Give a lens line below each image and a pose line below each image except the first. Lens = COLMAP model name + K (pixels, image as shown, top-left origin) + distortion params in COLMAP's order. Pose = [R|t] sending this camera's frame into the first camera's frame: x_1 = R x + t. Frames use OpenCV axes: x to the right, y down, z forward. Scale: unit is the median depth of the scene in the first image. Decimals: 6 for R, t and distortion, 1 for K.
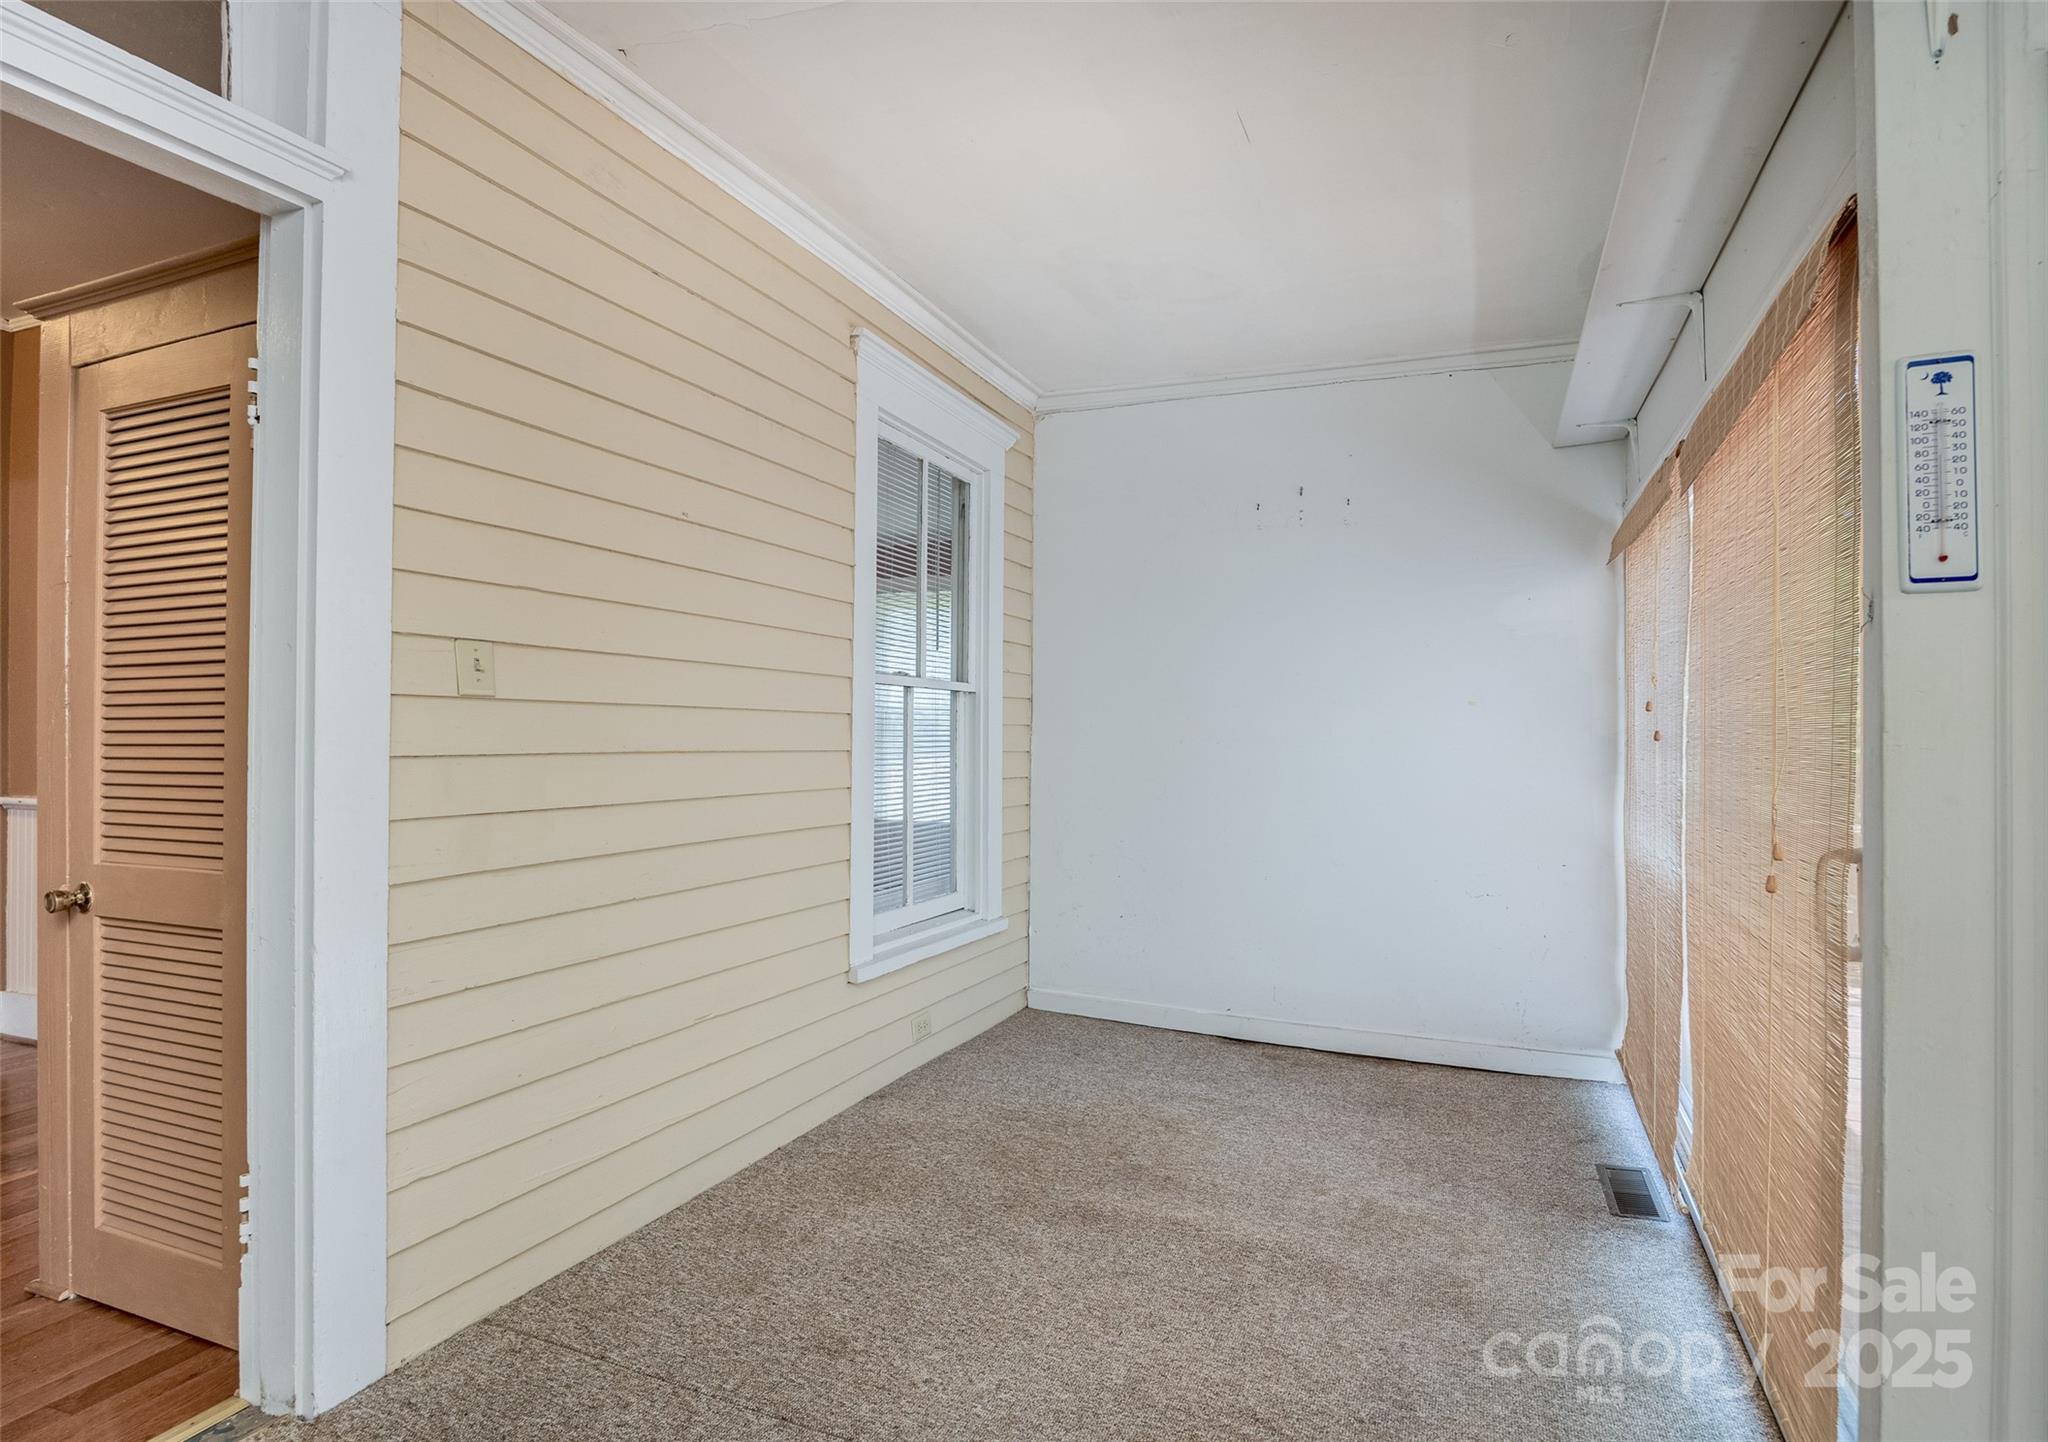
lens RADIAL K [[1038.6, 0, 1023.8], [0, 1038.6, 717.4], [0, 0, 1]] dist [-0.014919, 0.000914]
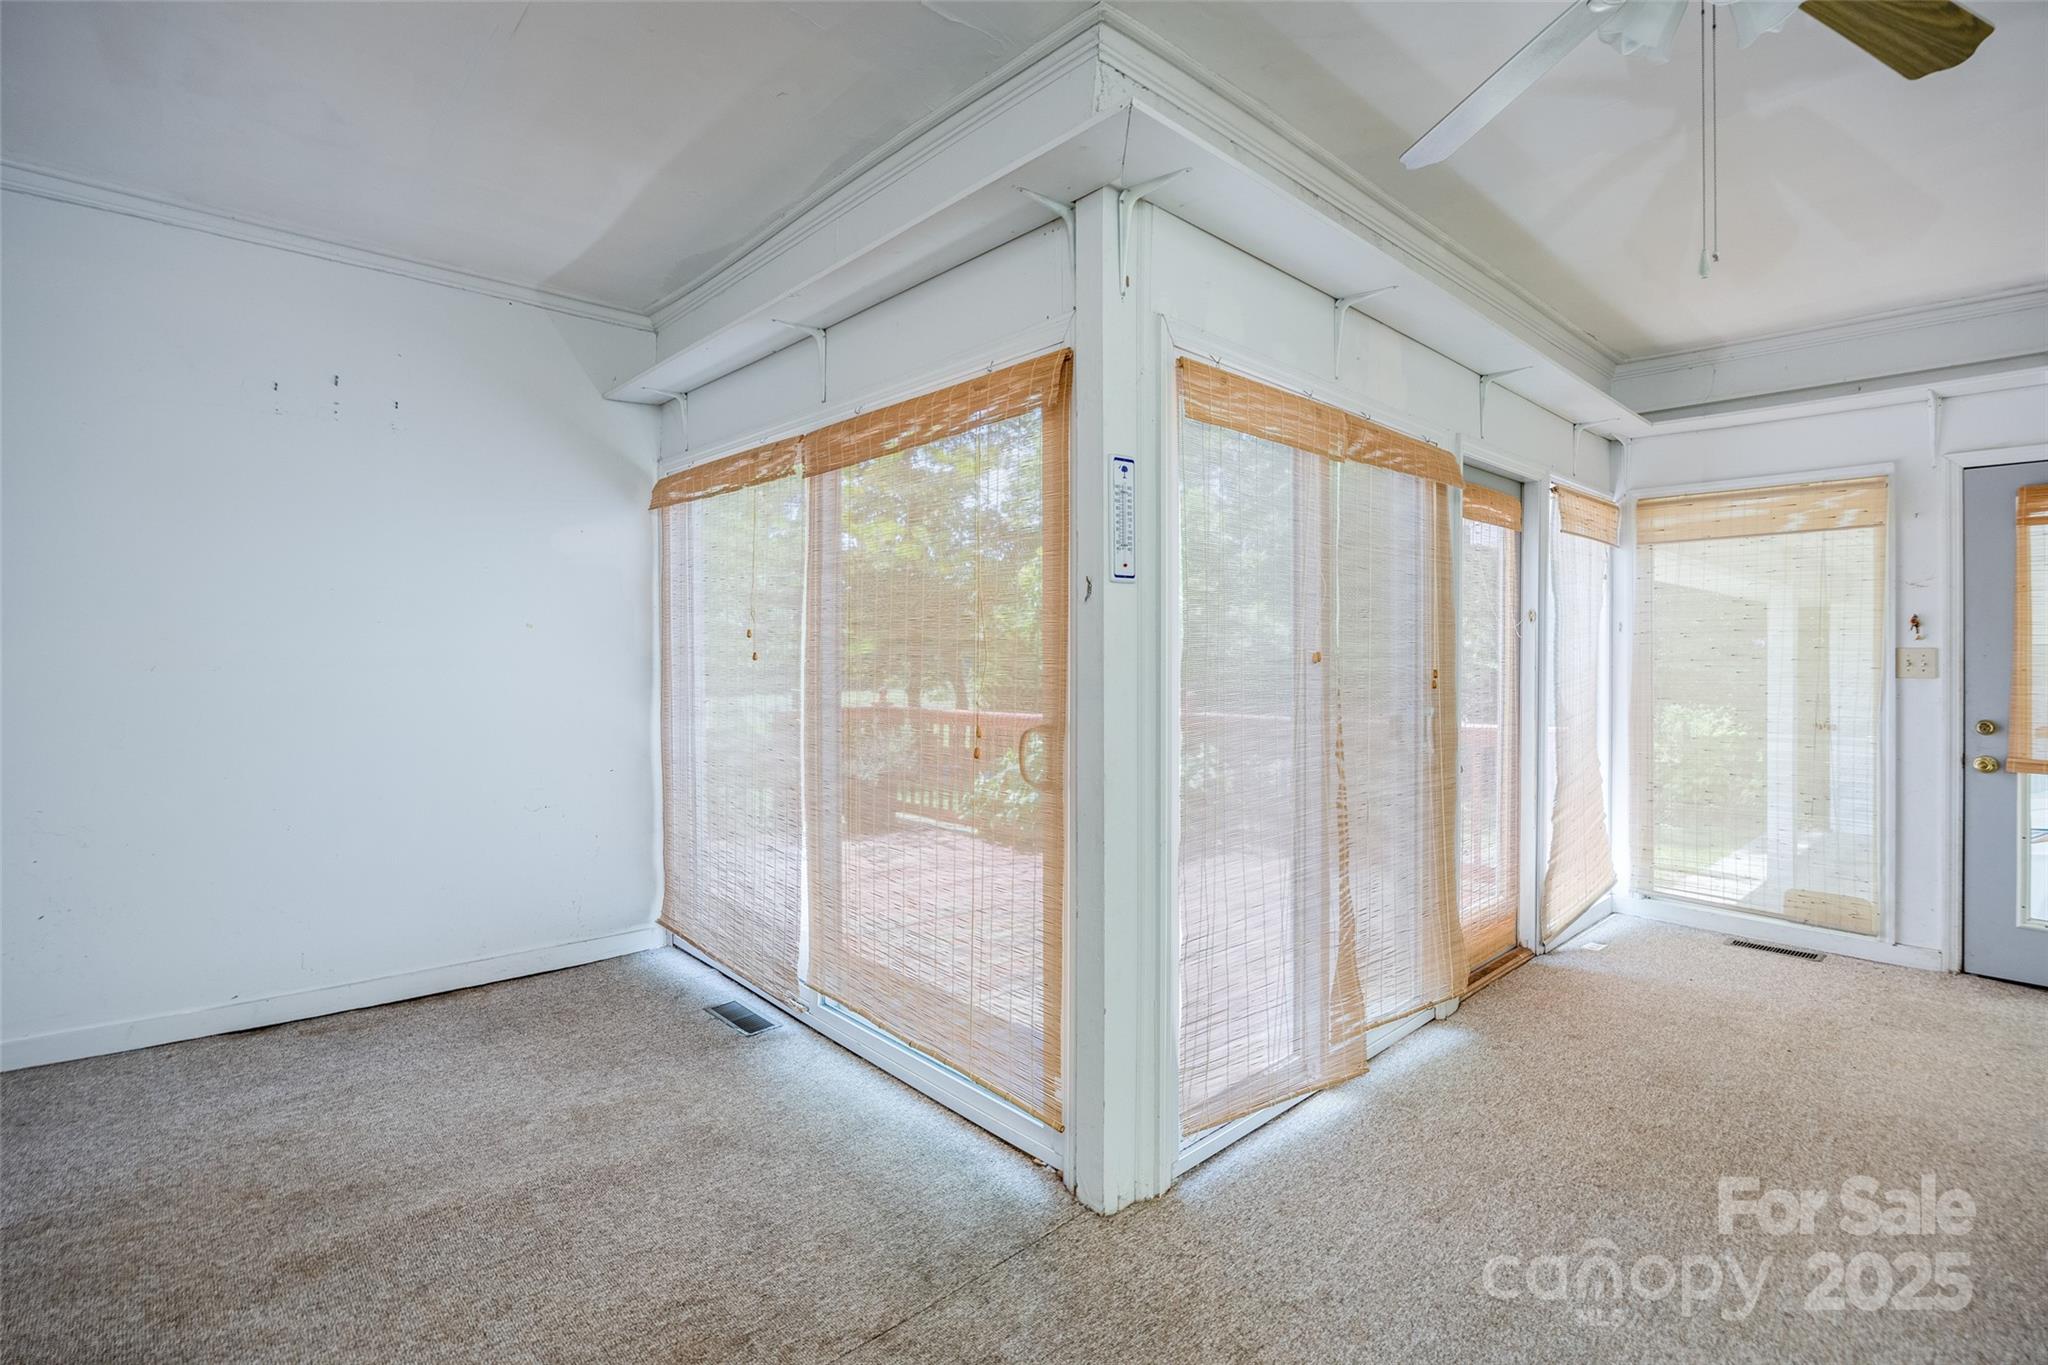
lens RADIAL K [[946.6, 0, 1095.7], [0, 946.6, 648.4], [0, 0, 1]] dist [-0.012630, 0.001514]
pose [[0.420517, -0.002795, 0.907280, -0.248192], [-0.009917, 0.999921, 0.007677, -0.005247], [-0.907230, -0.012225, 0.420457, 0.110780]]
